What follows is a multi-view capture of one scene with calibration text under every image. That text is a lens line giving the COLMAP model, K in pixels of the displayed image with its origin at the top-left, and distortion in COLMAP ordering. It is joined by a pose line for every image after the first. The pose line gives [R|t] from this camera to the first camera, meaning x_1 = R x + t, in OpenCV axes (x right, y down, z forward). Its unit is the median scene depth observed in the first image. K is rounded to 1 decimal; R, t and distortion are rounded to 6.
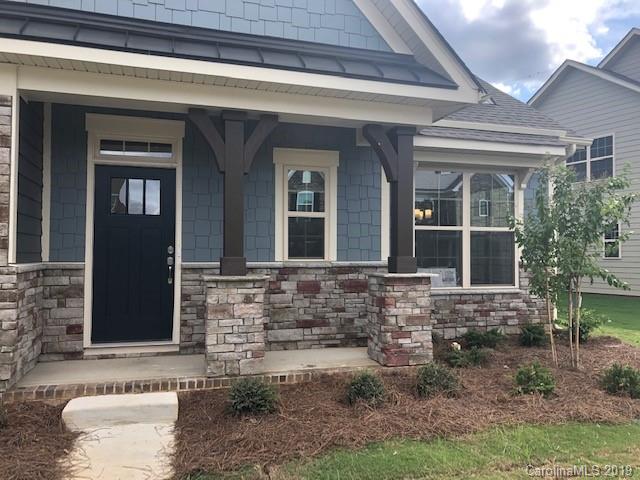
lens RADIAL K [[518.9, 0, 320.0], [0, 518.9, 240.0], [0, 0, 1]] dist [0.092585, -0.121102]
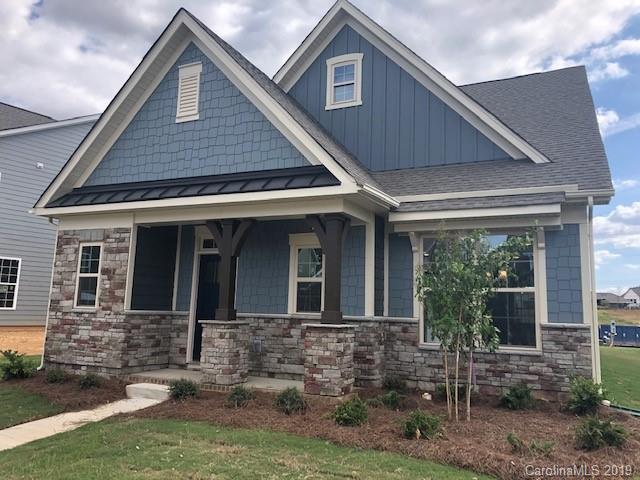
lens RADIAL K [[518.9, 0, 320.0], [0, 518.9, 240.0], [0, 0, 1]] dist [0.092585, -0.121102]
pose [[0.738725, -0.076009, -0.669707, 0.932954], [-0.006427, 0.992781, -0.119766, 0.010189], [0.673976, 0.092779, 0.732904, 0.009055]]
